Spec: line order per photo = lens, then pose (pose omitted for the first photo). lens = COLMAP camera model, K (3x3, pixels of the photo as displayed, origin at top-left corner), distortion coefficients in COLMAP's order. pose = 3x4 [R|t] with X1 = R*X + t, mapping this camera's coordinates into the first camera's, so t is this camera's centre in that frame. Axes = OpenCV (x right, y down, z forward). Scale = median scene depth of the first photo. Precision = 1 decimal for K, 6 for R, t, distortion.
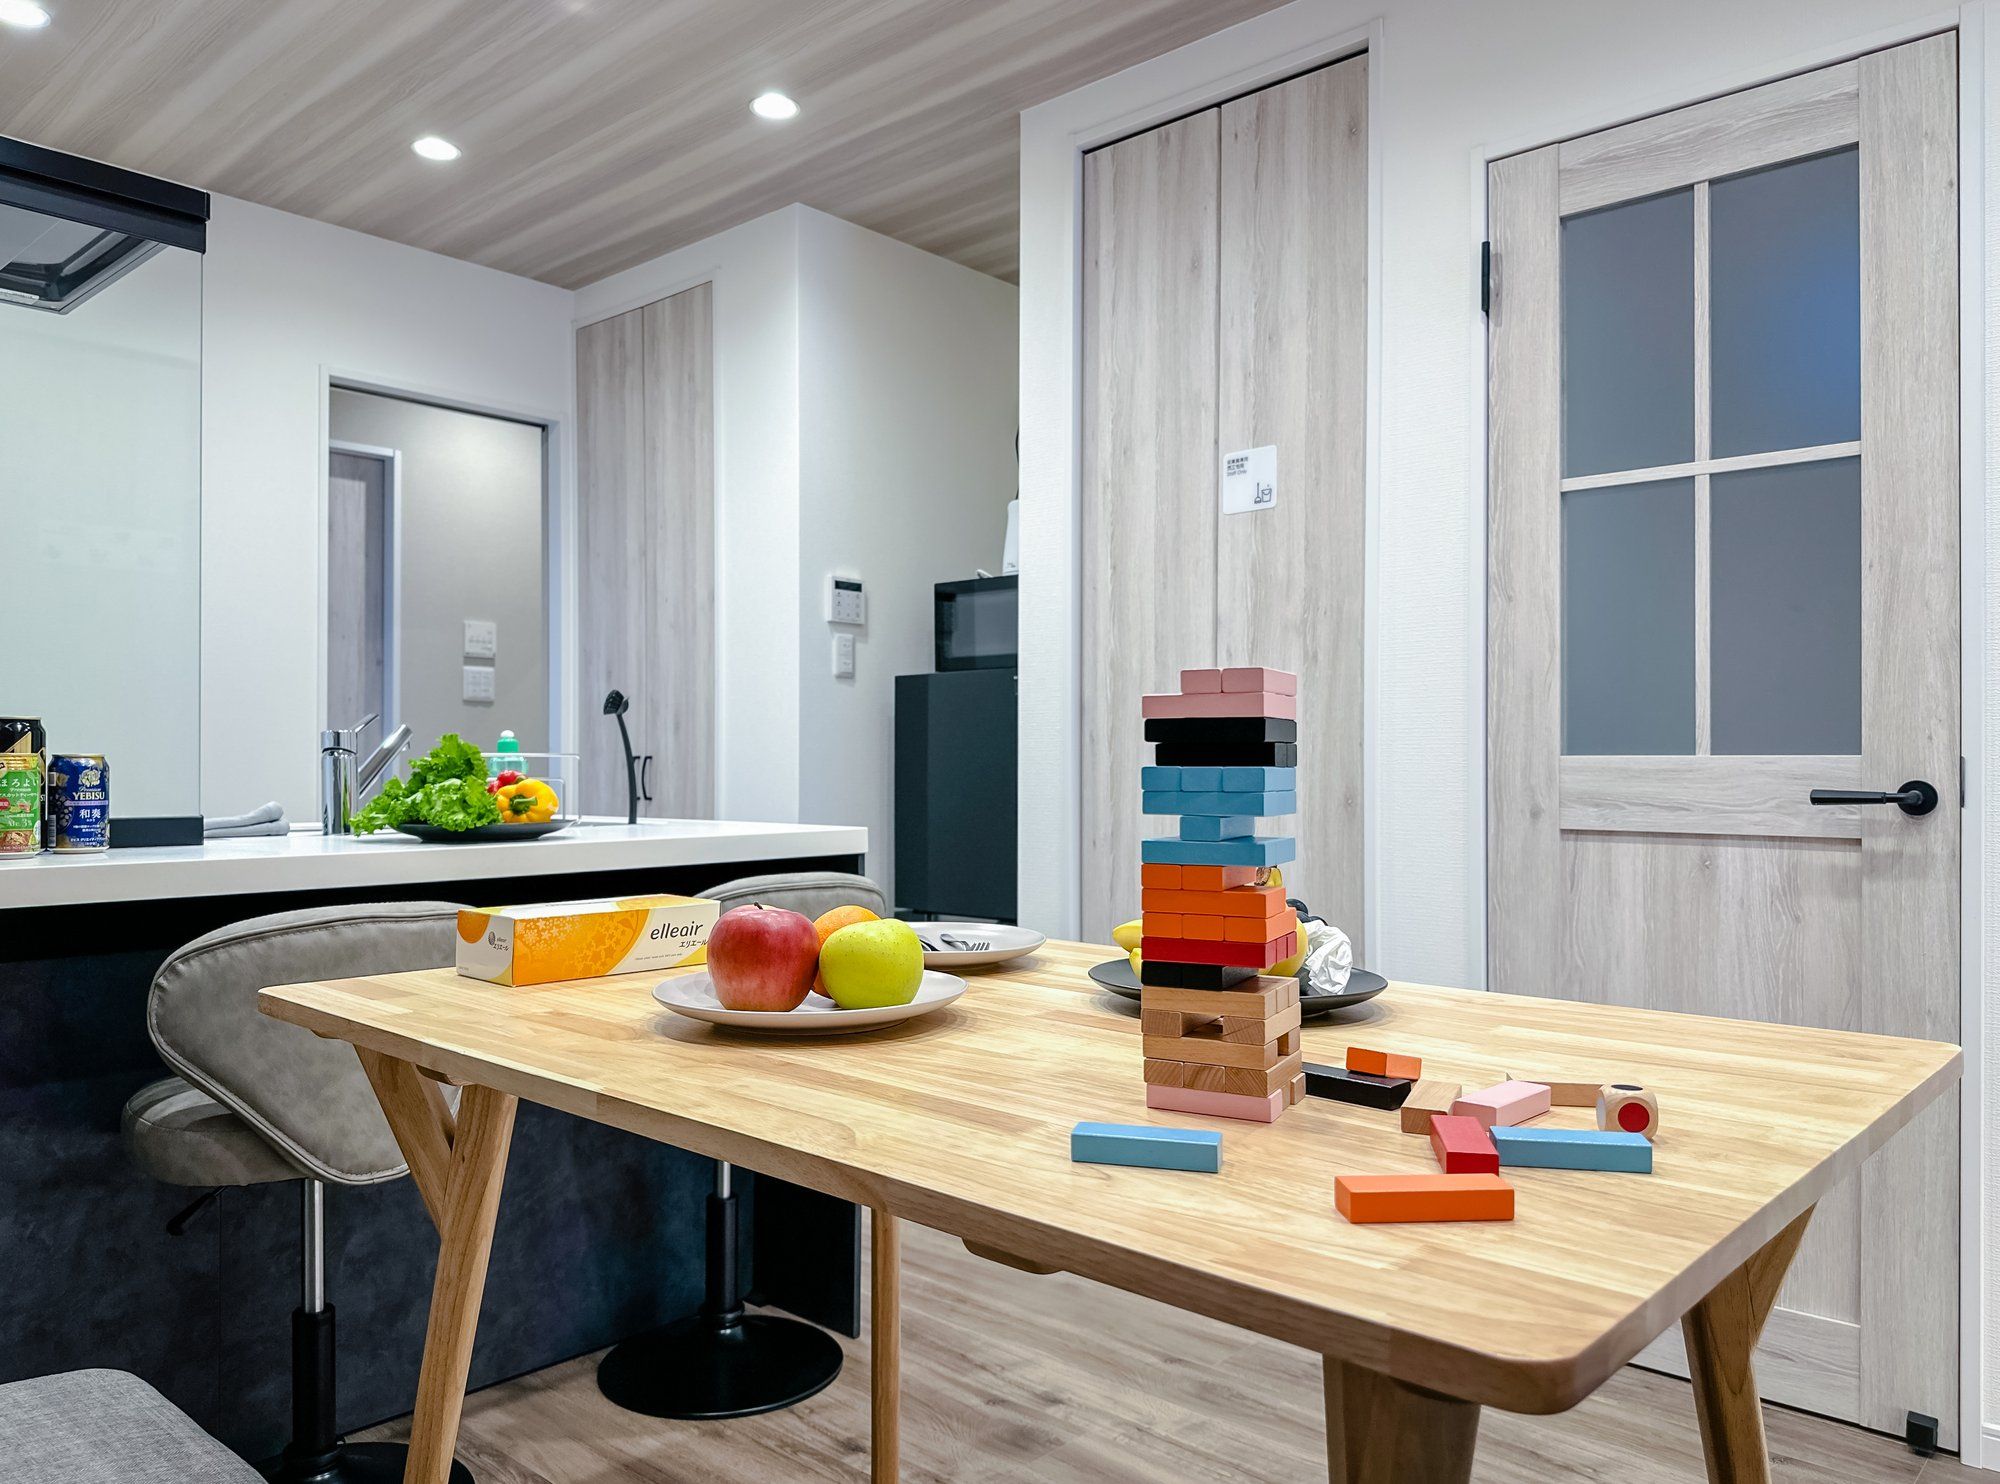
lens RADIAL K [[1444.9, 0, 998.4], [0, 1444.9, 747.3], [0, 0, 1]] dist [0.003726, 0.000494]
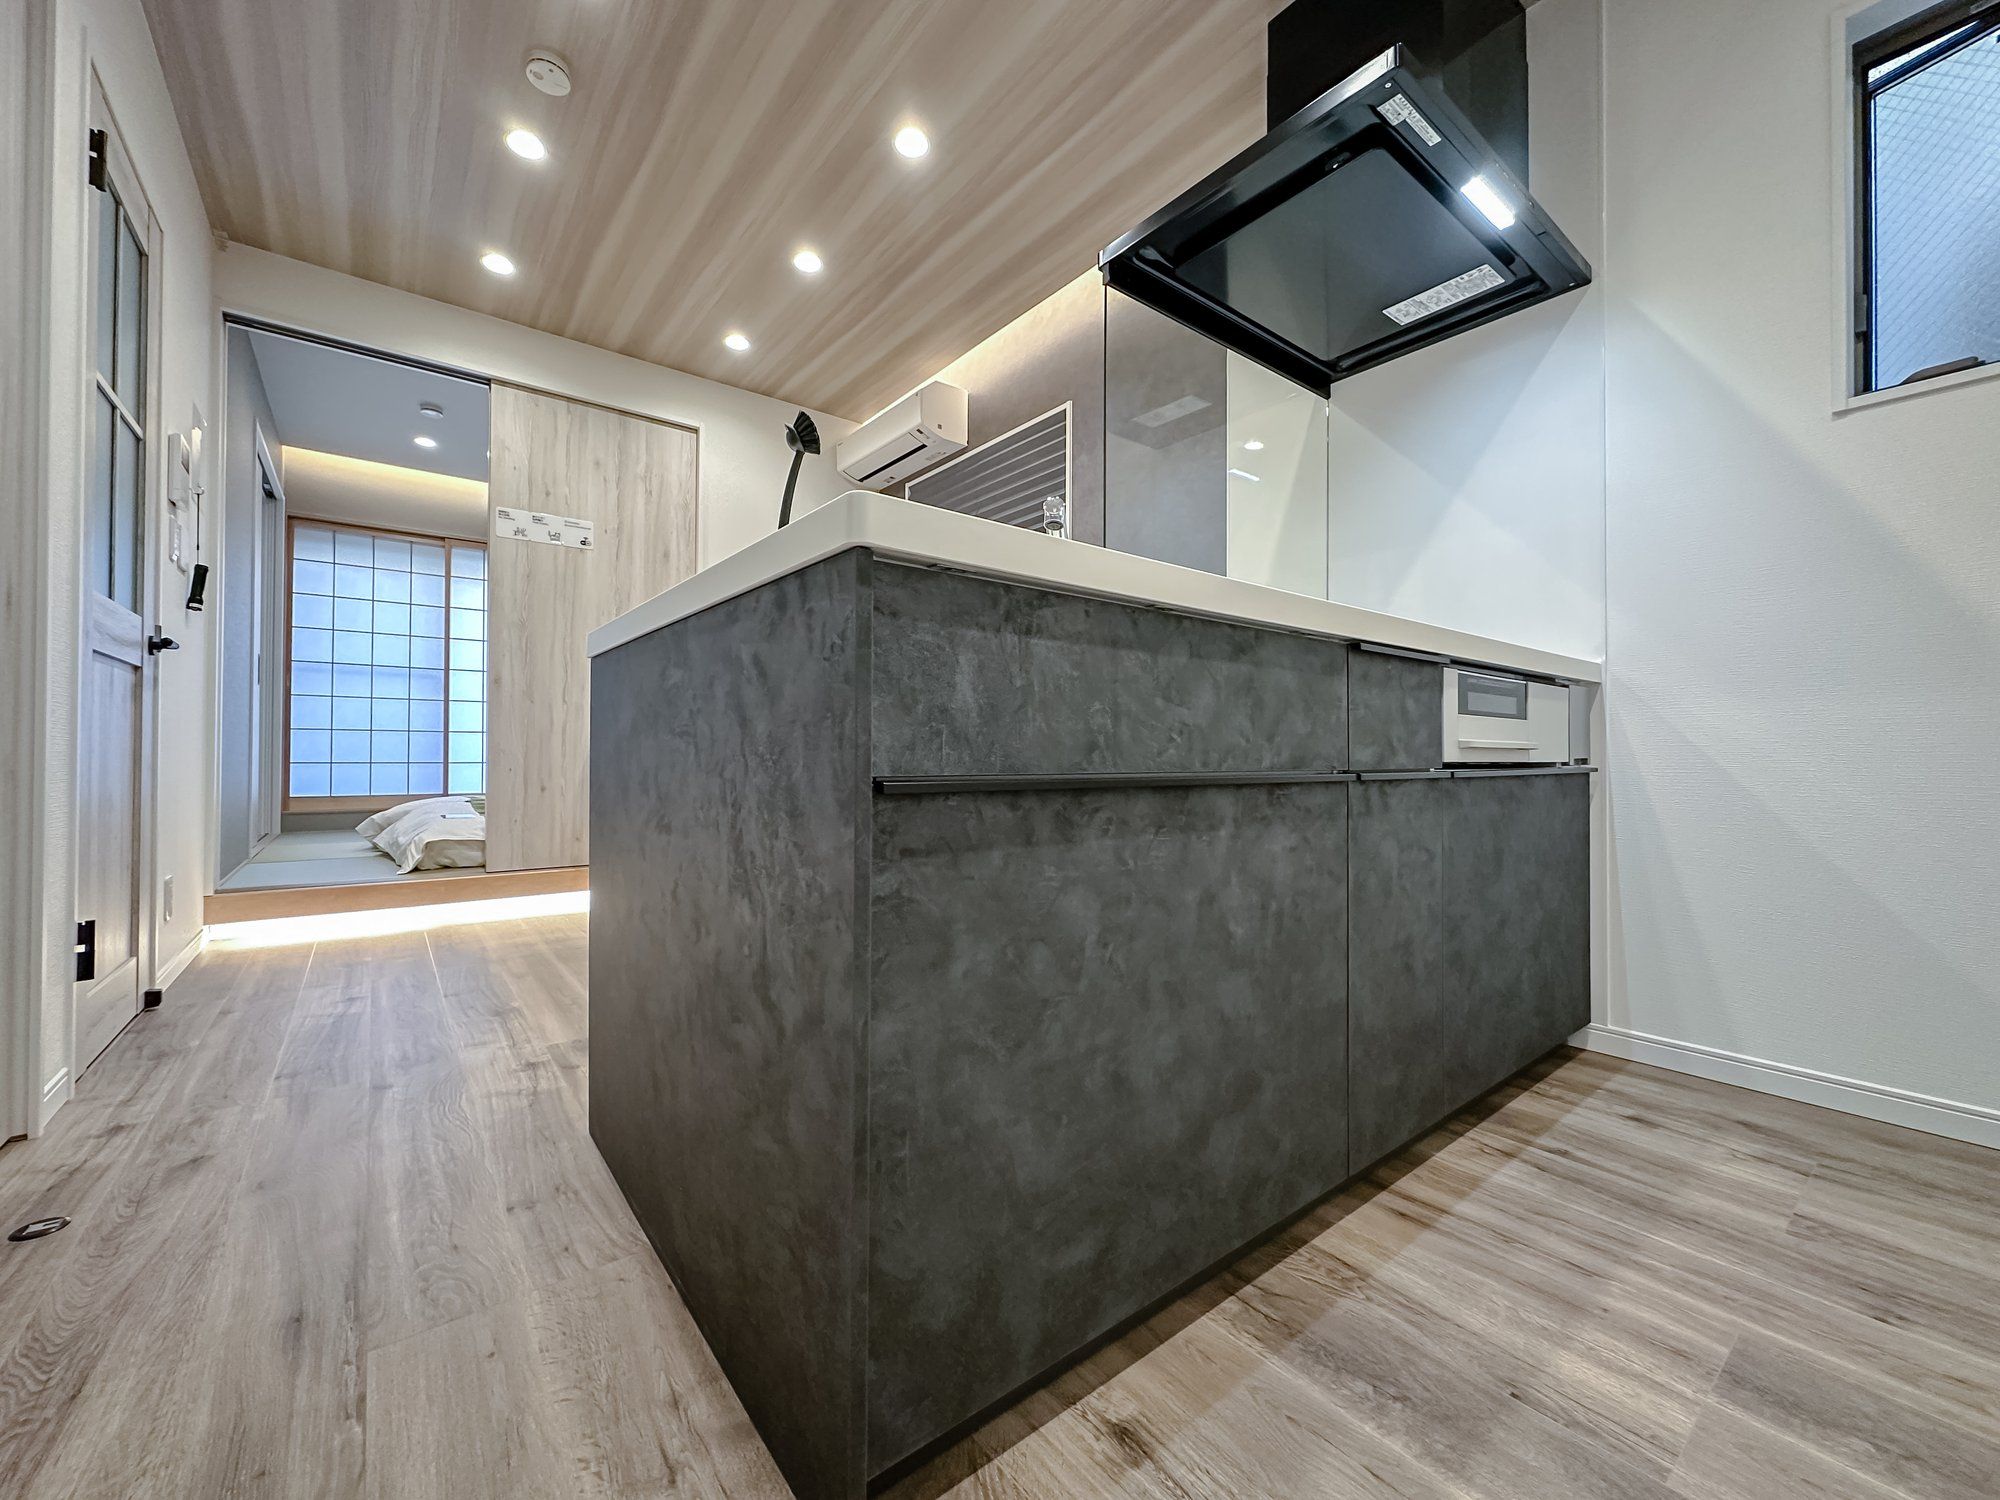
lens RADIAL K [[794.4, 0, 999.8], [0, 794.4, 751.6], [0, 0, 1]] dist [-0.001740, -0.000019]
pose [[-0.985489, -0.003451, 0.169706, -0.479696], [-0.005548, 0.999914, -0.011884, 0.149493], [-0.169650, -0.012653, -0.985423, 1.527047]]
